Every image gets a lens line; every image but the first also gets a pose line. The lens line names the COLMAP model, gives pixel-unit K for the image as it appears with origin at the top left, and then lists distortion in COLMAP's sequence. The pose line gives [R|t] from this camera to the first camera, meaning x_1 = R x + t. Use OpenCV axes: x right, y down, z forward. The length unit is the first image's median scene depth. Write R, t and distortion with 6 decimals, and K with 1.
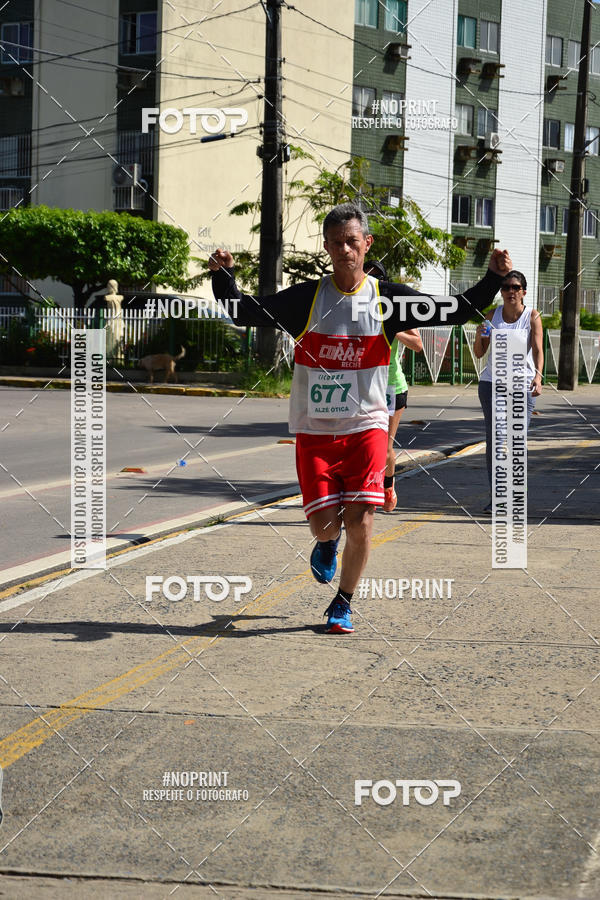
lens RADIAL K [[2171.4, 0, 303.7], [0, 2171.4, 454.1], [0, 0, 1]] dist [0.011925, 0.000000]
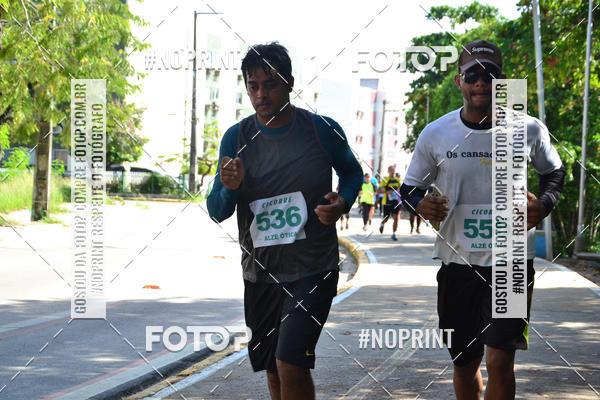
lens RADIAL K [[1447.6, 0, 306.6], [0, 1447.6, 200.2], [0, 0, 1]] dist [0.011925, 0.000000]
pose [[0.969841, 0.007147, 0.243635, -0.327490], [0.003771, 0.999011, -0.044314, 0.054695], [-0.243711, 0.043896, 0.968854, -0.890501]]
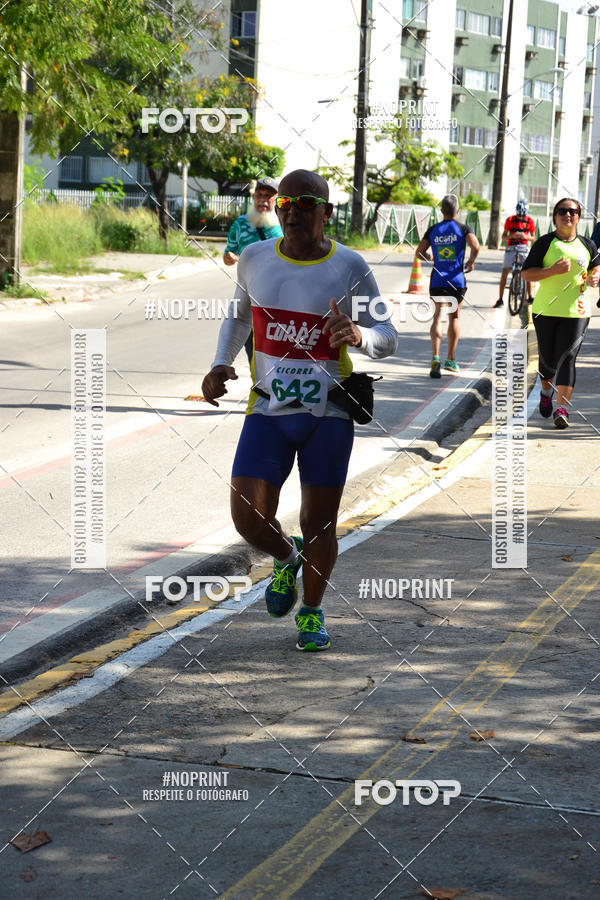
lens RADIAL K [[2171.4, 0, 303.3], [0, 2171.4, 445.1], [0, 0, 1]] dist [0.011925, 0.000000]
pose [[0.993846, 0.006571, 0.110572, -0.243487], [-0.012470, 0.998530, 0.052744, 0.038062], [-0.110063, -0.053798, 0.992468, -0.727242]]
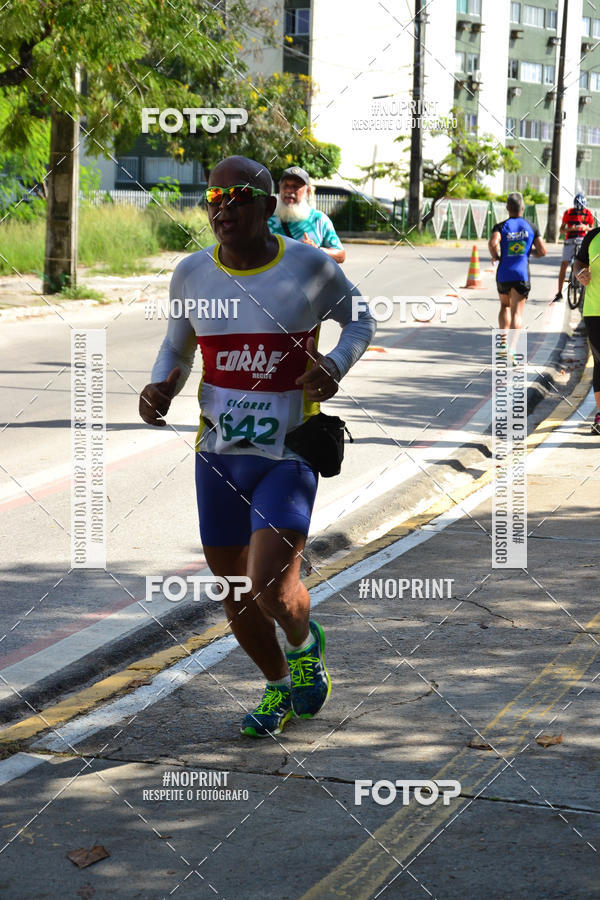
lens RADIAL K [[2171.4, 0, 298.4], [0, 2171.4, 445.8], [0, 0, 1]] dist [0.011925, 0.000000]
pose [[0.996694, -0.007544, 0.080890, -0.242990], [0.003140, 0.998512, 0.054438, 0.037972], [-0.081180, -0.054004, 0.995235, -0.723538]]
